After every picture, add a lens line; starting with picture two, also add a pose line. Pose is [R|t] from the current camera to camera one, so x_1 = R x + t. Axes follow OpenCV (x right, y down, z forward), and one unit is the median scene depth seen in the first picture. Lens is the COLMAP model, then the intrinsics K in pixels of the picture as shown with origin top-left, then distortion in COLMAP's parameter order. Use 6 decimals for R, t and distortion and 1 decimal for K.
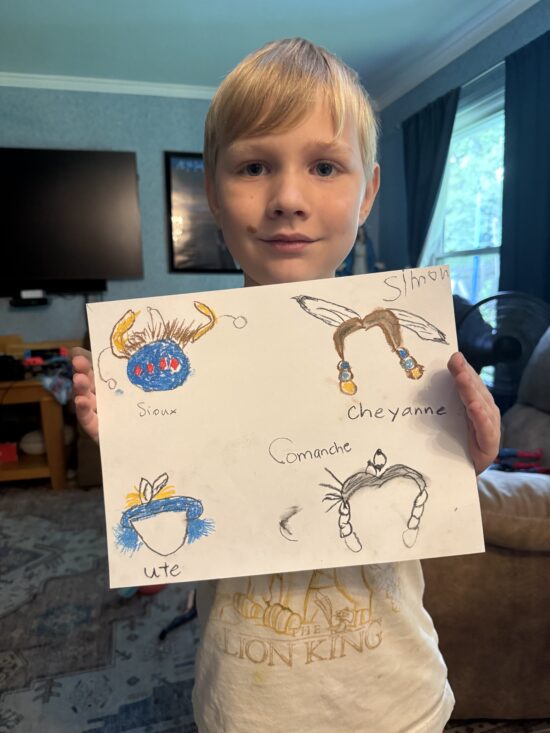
lens RADIAL K [[523.4, 0, 275.0], [0, 523.4, 366.5], [0, 0, 1]] dist [-0.013271, -0.003187]
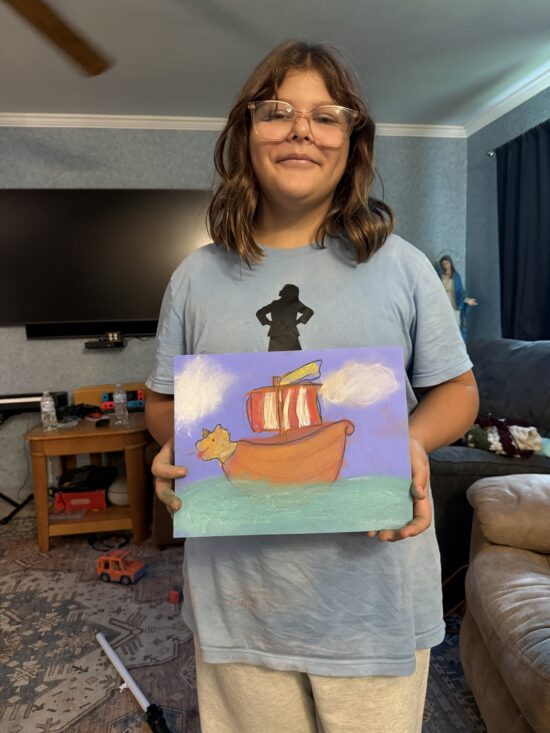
lens RADIAL K [[522.0, 0, 277.1], [0, 522.0, 368.2], [0, 0, 1]] dist [-0.010026, -0.007072]
pose [[0.994910, 0.003488, -0.100709, -0.084122], [-0.007873, 0.999037, -0.043170, -0.065828], [0.100461, 0.043743, 0.993979, 0.110723]]
